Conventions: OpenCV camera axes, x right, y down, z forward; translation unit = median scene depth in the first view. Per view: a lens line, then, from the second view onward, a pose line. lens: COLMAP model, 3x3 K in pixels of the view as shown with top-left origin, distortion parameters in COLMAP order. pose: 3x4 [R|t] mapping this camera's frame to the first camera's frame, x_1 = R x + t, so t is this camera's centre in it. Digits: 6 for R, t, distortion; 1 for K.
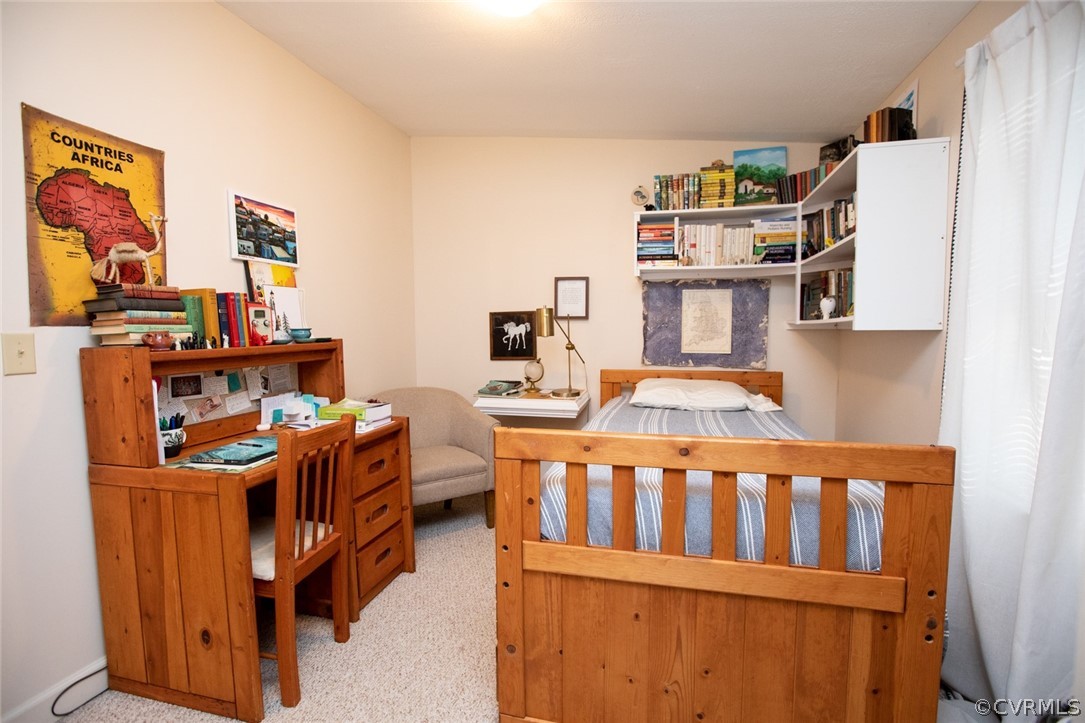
lens RADIAL K [[503.4, 0, 538.9], [0, 503.4, 362.0], [0, 0, 1]] dist [-0.054698, 0.025700]
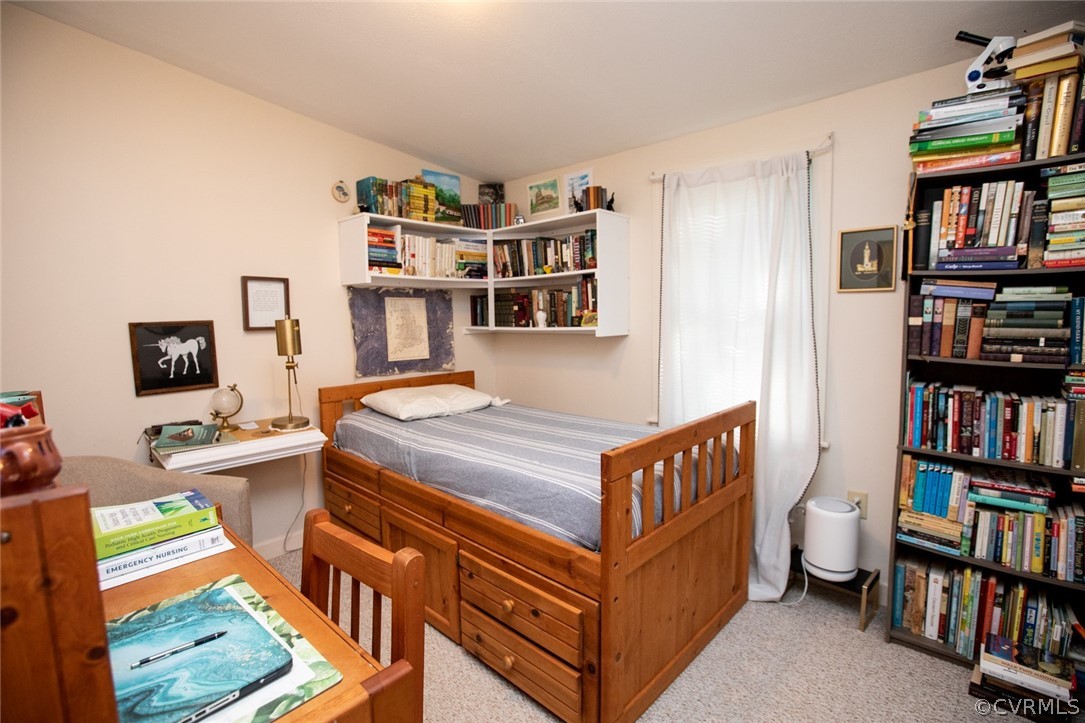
lens RADIAL K [[503.4, 0, 538.9], [0, 503.4, 362.0], [0, 0, 1]] dist [-0.054698, 0.025700]
pose [[0.478780, -0.082034, 0.874094, -0.455347], [0.074713, 0.995820, 0.052535, -0.048779], [-0.874750, 0.040154, 0.482908, 0.276380]]
